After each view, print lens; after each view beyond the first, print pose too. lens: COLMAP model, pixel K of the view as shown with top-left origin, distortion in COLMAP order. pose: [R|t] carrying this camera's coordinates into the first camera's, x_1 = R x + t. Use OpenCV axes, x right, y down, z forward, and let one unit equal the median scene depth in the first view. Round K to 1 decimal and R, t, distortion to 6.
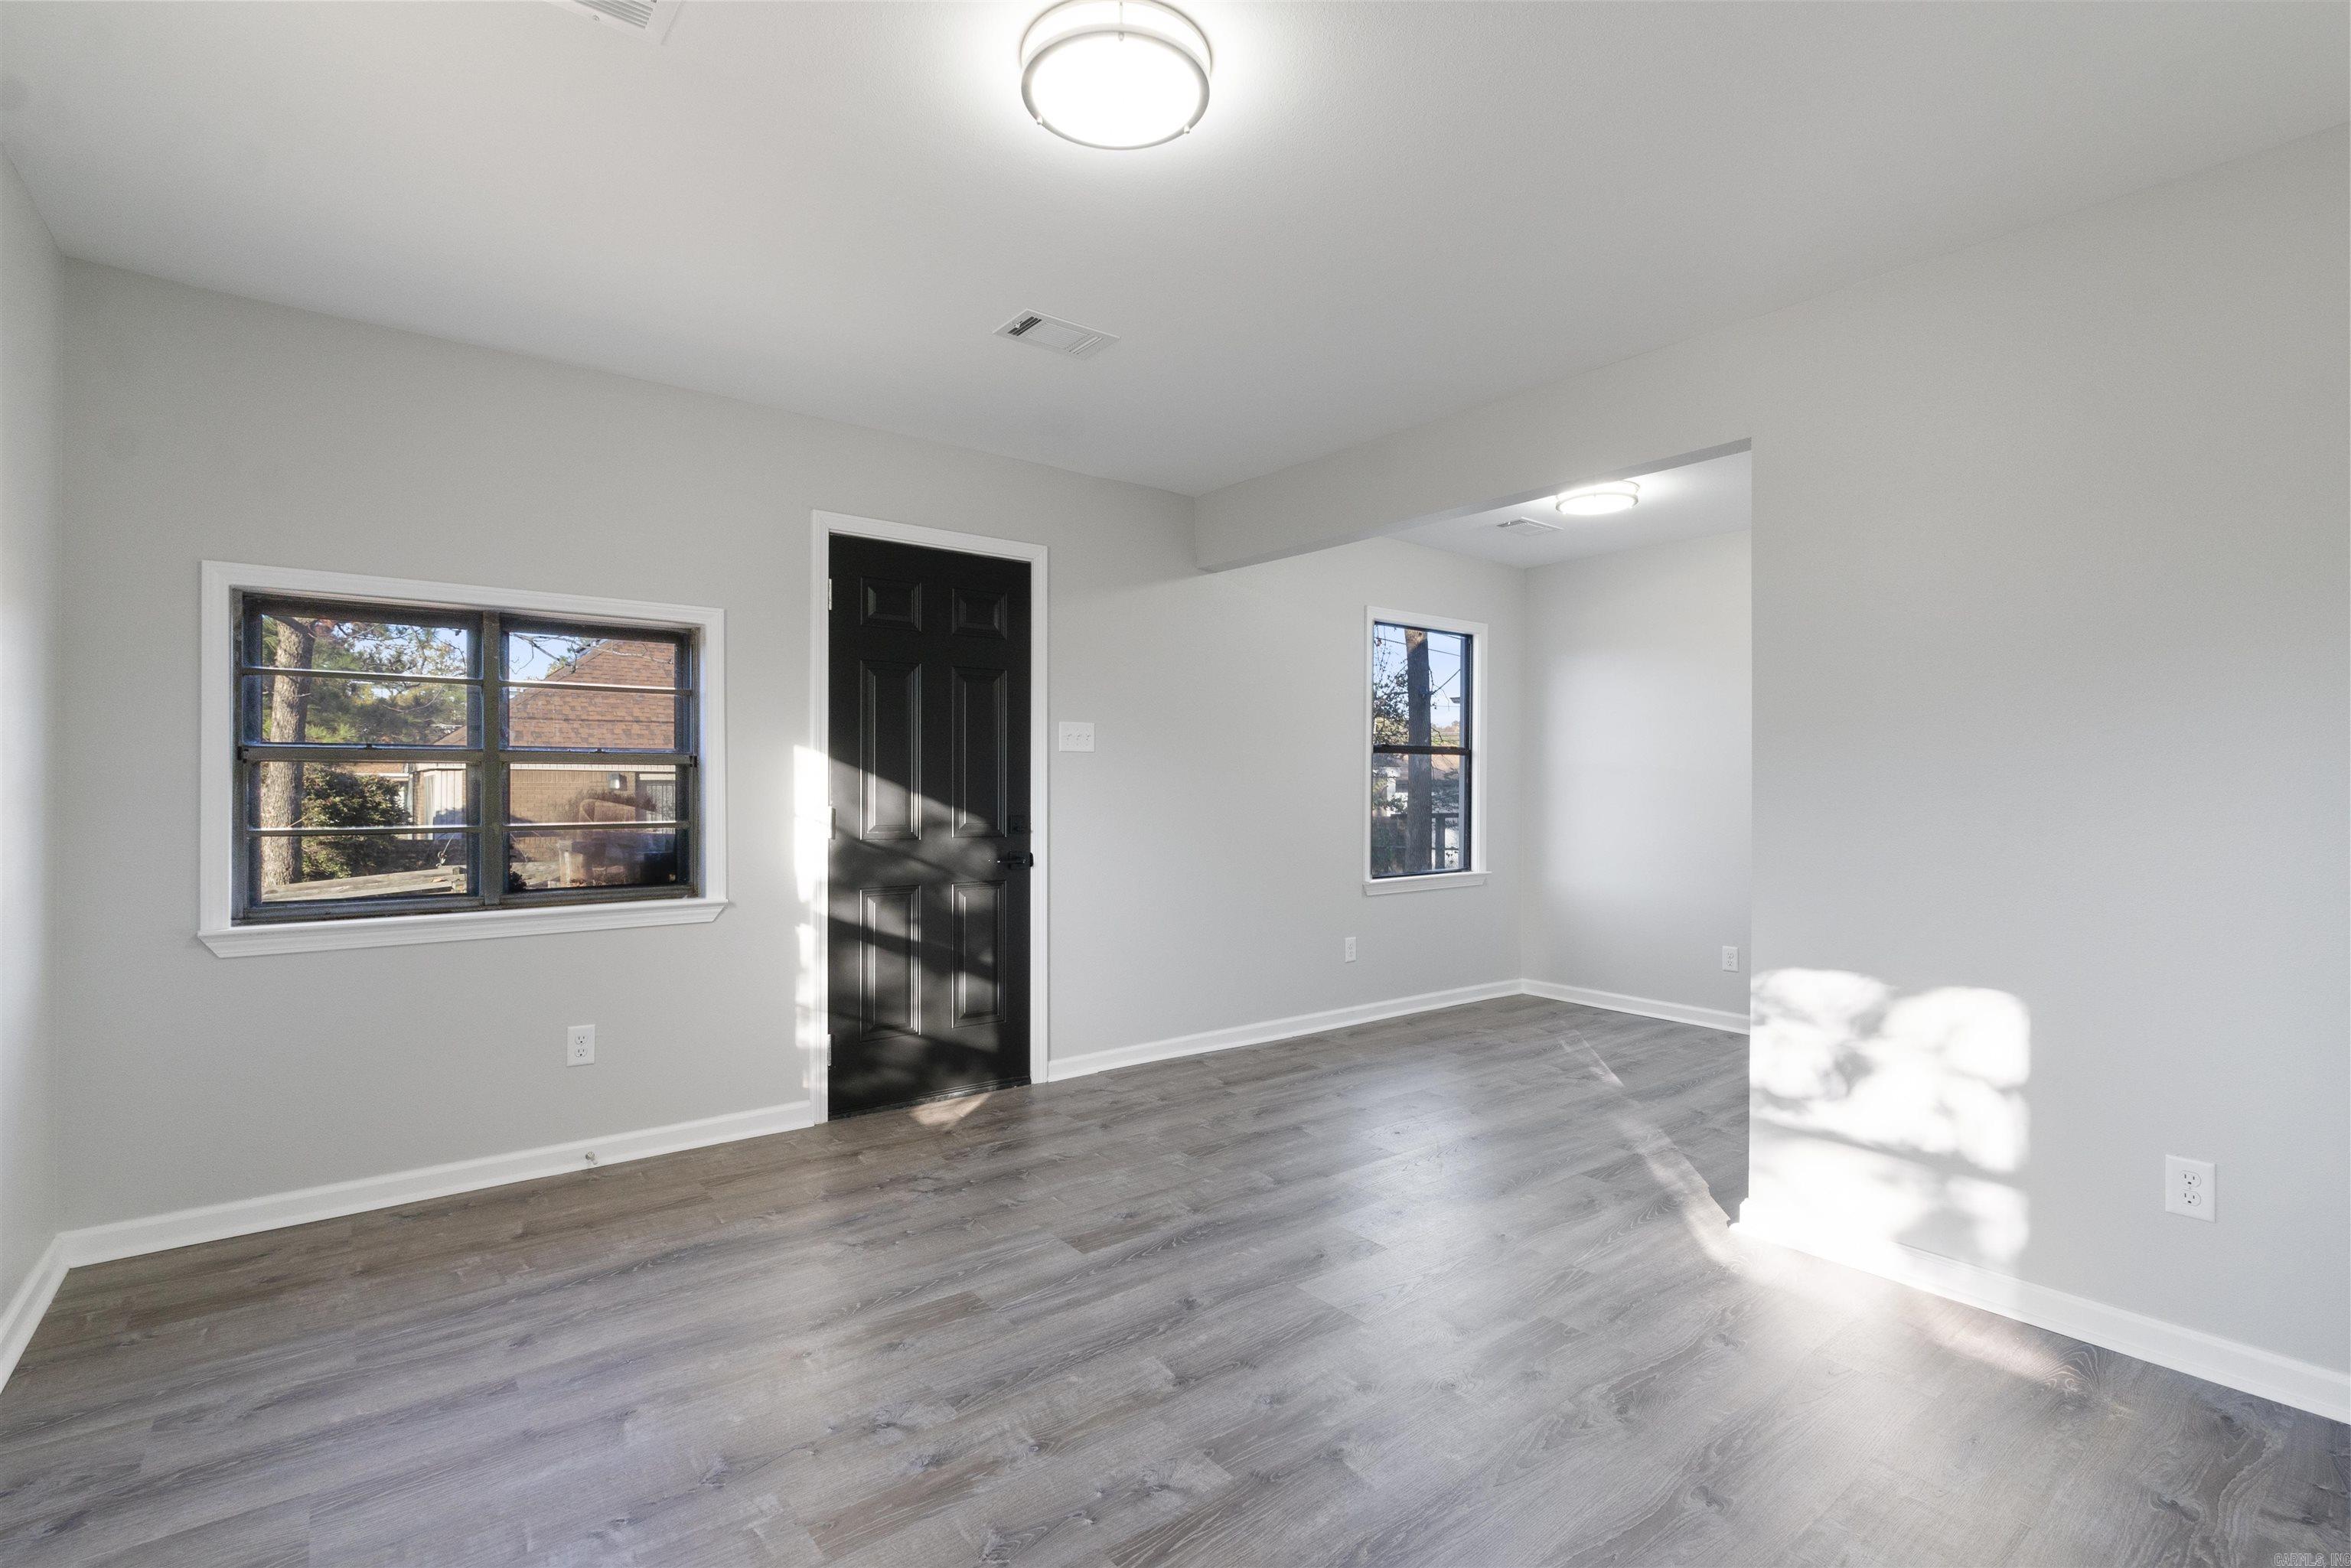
lens RADIAL K [[1088.8, 0, 1163.4], [0, 1088.8, 787.6], [0, 0, 1]] dist [-0.003152, 0.000030]
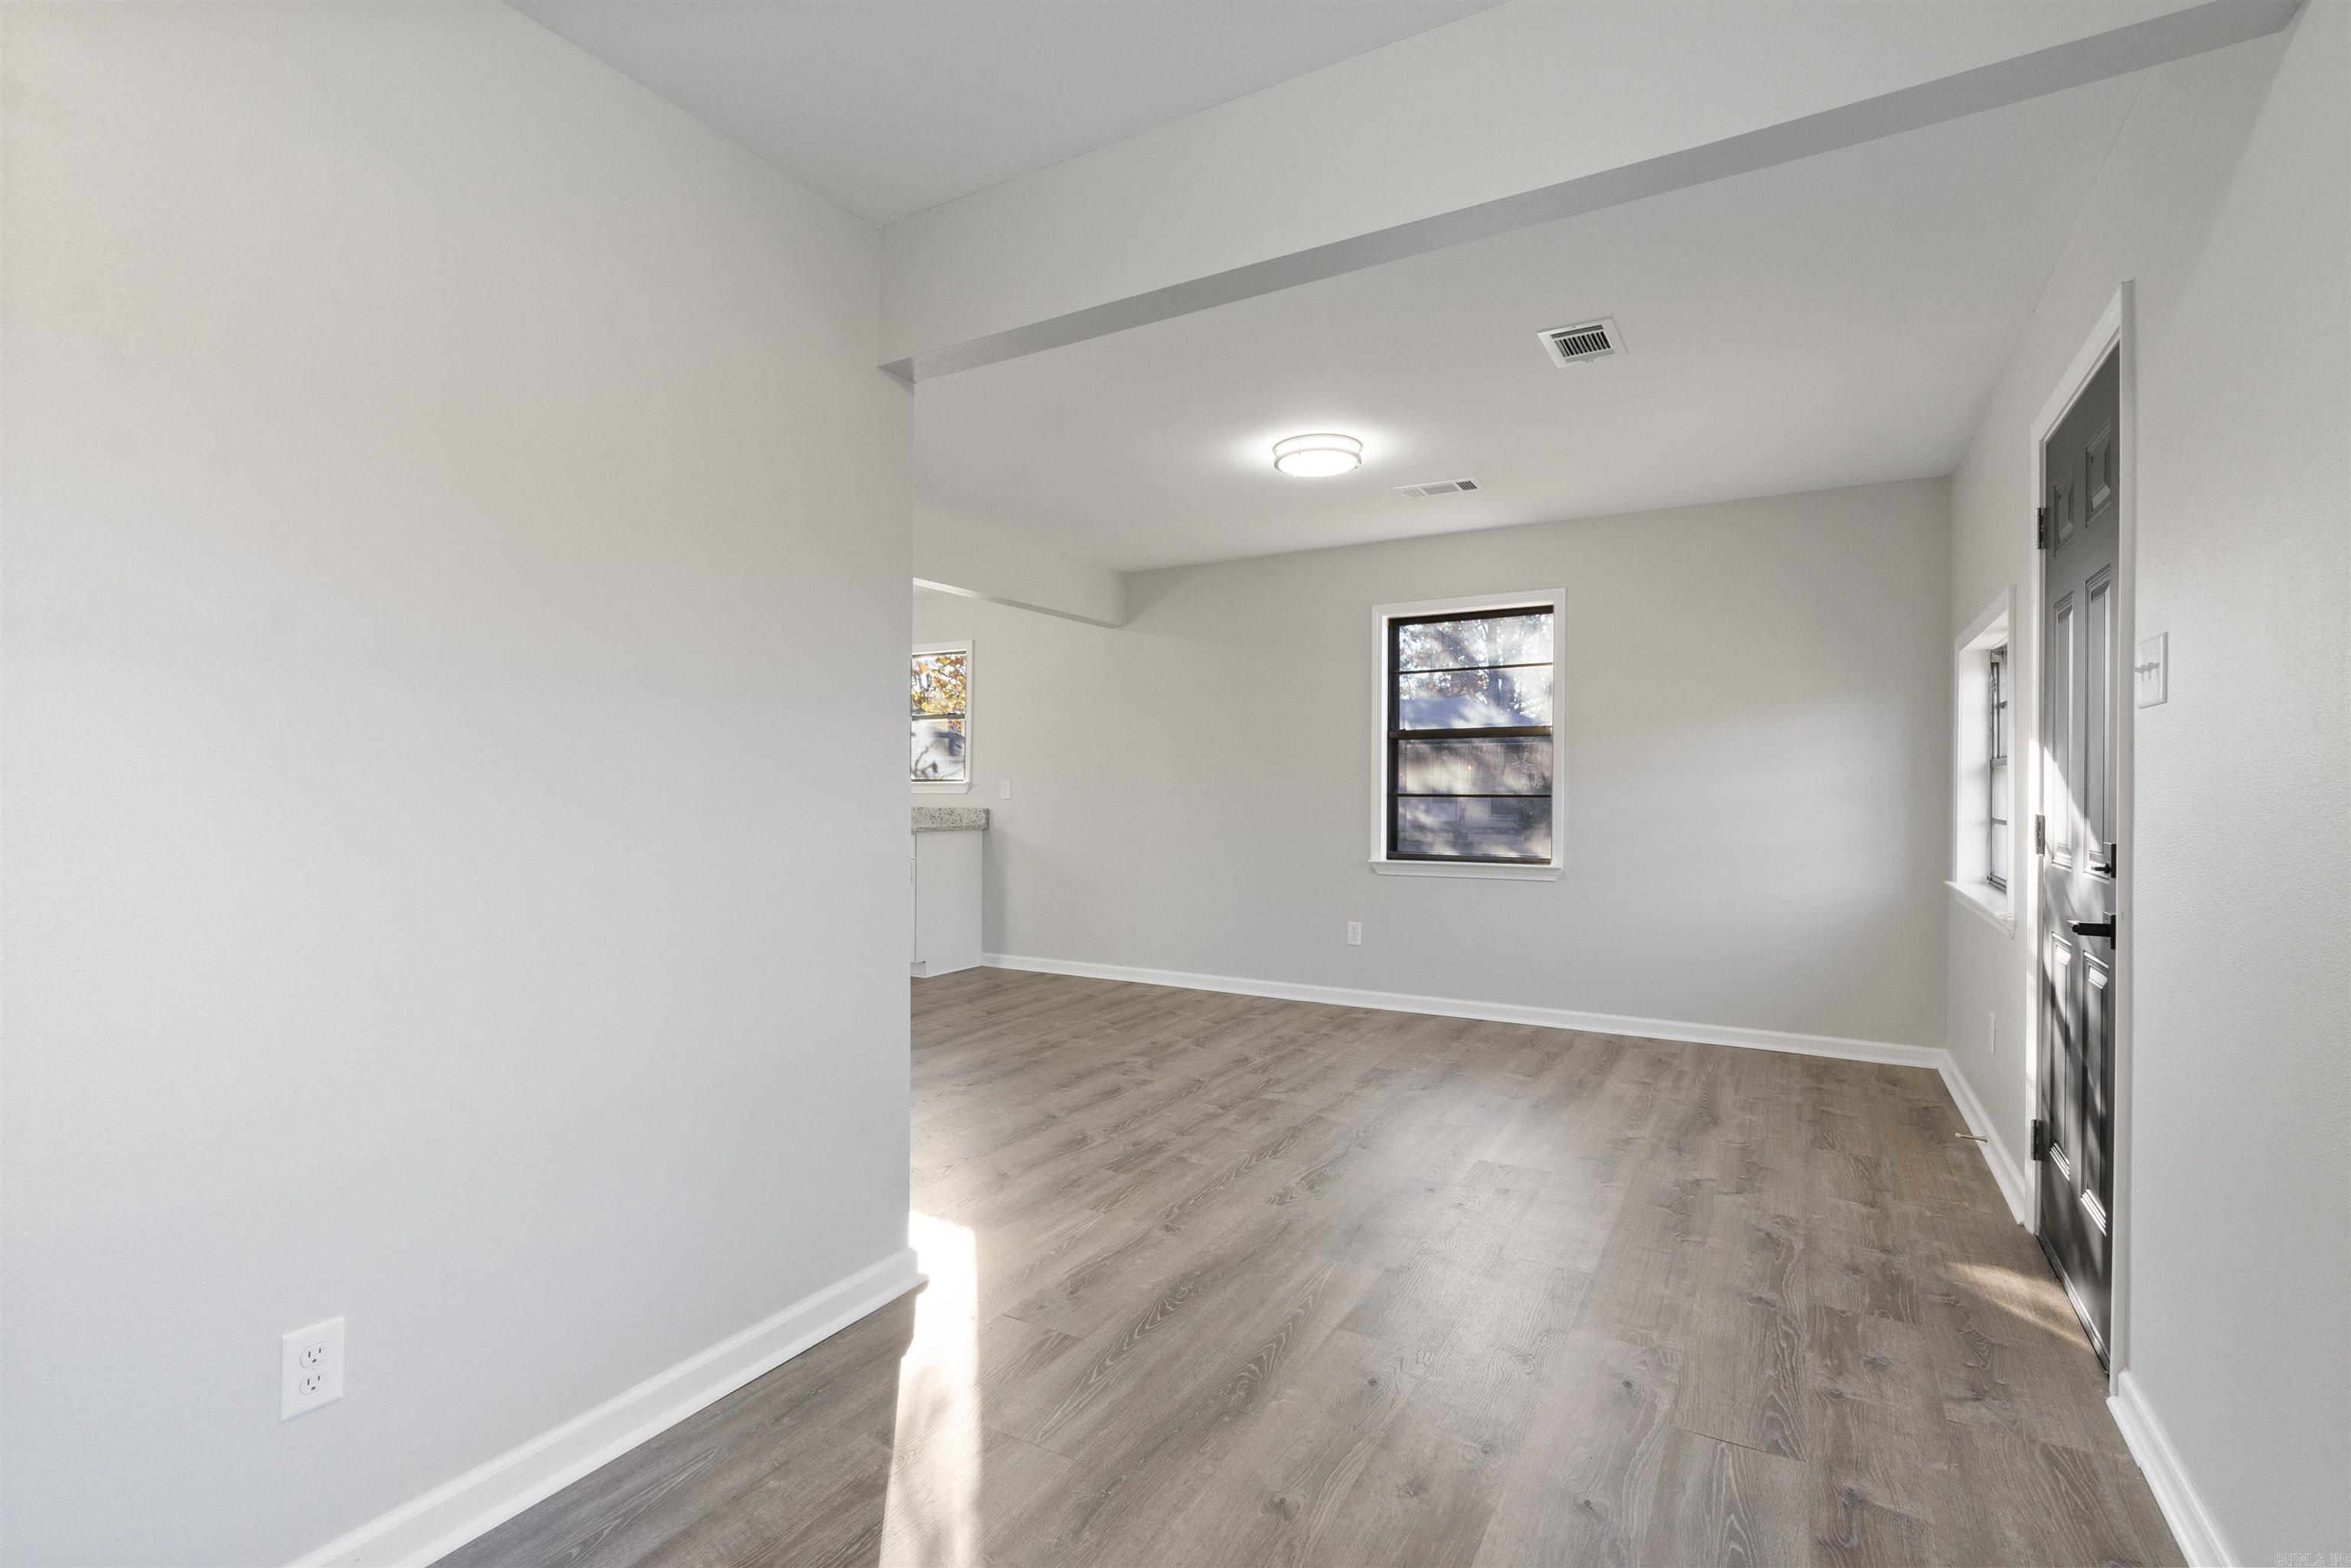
lens RADIAL K [[1088.8, 0, 1163.4], [0, 1088.8, 787.6], [0, 0, 1]] dist [-0.003152, 0.000030]
pose [[-0.930106, -0.007412, -0.367216, 0.693568], [-0.010110, 0.999934, 0.005425, 0.001418], [0.367152, 0.008759, -0.930120, 1.946007]]
